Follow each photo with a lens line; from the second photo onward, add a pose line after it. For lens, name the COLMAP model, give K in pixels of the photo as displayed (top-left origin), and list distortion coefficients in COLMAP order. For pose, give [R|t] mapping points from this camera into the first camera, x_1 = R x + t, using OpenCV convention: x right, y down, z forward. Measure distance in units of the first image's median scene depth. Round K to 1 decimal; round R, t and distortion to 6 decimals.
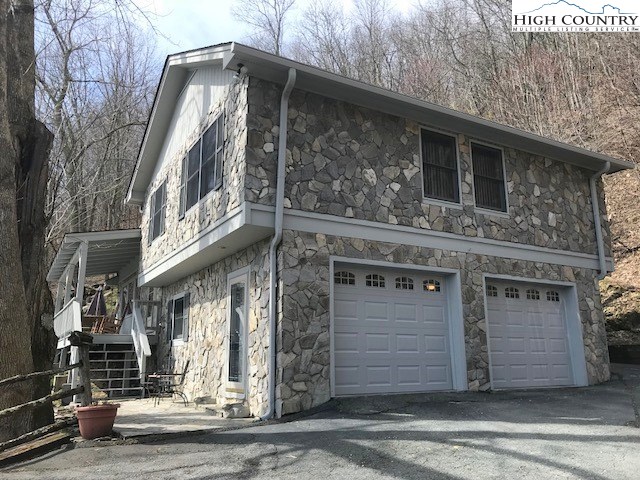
lens RADIAL K [[568.9, 0, 296.3], [0, 568.9, 235.7], [0, 0, 1]] dist [0.068607, -0.123211]
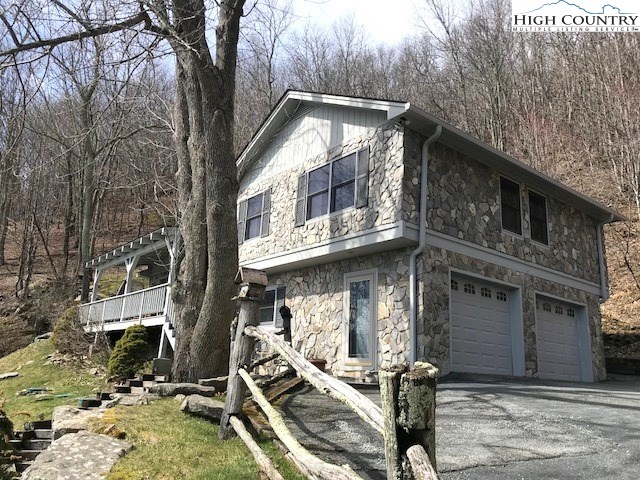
lens RADIAL K [[568.9, 0, 296.3], [0, 568.9, 235.7], [0, 0, 1]] dist [0.068607, -0.123211]
pose [[0.985281, 0.097038, 0.140728, -0.434400], [-0.093895, 0.995165, -0.028823, 0.032057], [-0.142845, 0.015185, 0.989629, -0.242053]]
